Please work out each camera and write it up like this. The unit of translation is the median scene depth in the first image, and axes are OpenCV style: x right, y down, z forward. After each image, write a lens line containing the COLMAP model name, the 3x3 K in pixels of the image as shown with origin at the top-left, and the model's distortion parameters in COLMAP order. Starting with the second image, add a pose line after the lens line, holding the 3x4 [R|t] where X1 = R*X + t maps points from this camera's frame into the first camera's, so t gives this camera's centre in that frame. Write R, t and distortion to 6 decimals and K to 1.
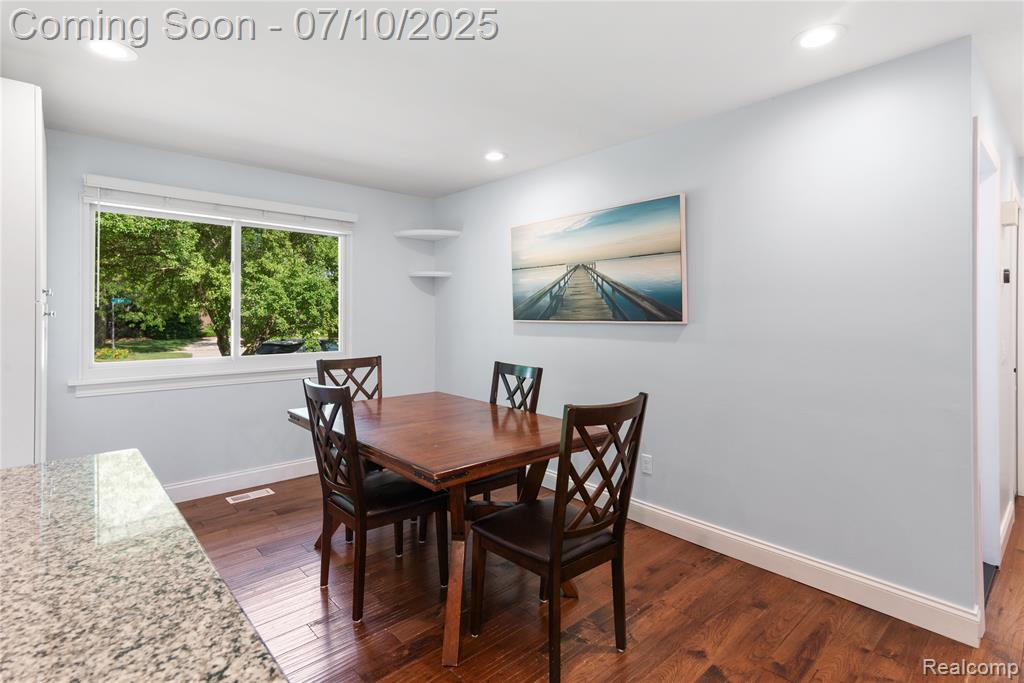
lens RADIAL K [[494.1, 0, 505.4], [0, 494.1, 327.2], [0, 0, 1]] dist [0.002845, 0.000518]
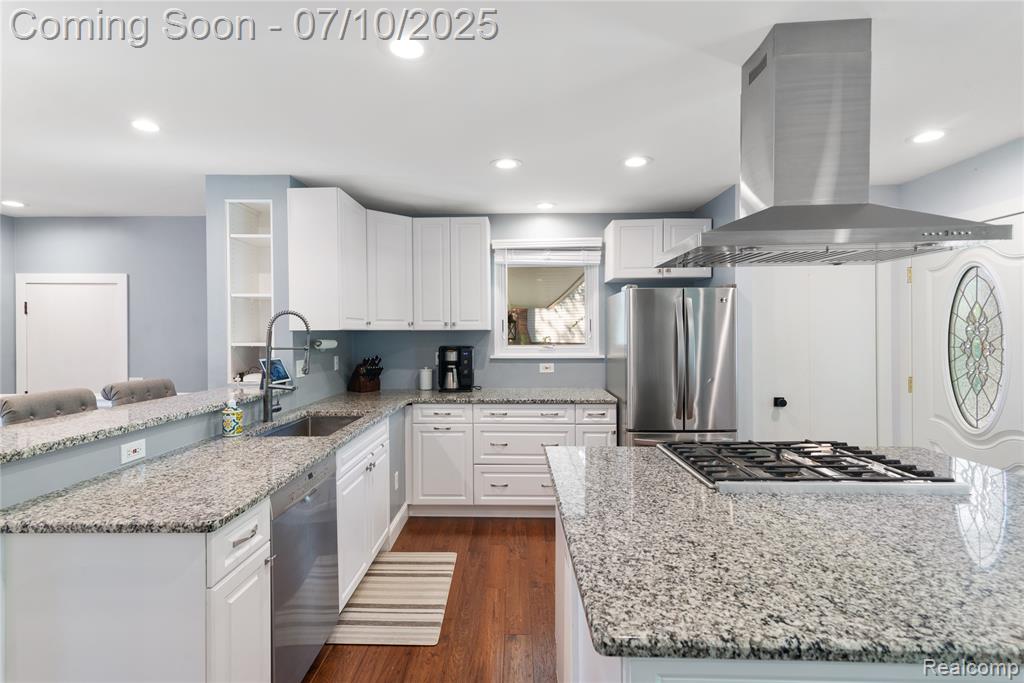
lens RADIAL K [[494.1, 0, 505.4], [0, 494.1, 327.2], [0, 0, 1]] dist [0.002845, 0.000518]
pose [[-0.683260, -0.007603, -0.730135, 0.874073], [-0.019809, 0.999771, 0.008127, -0.131846], [0.729906, 0.020016, -0.683254, 1.161515]]
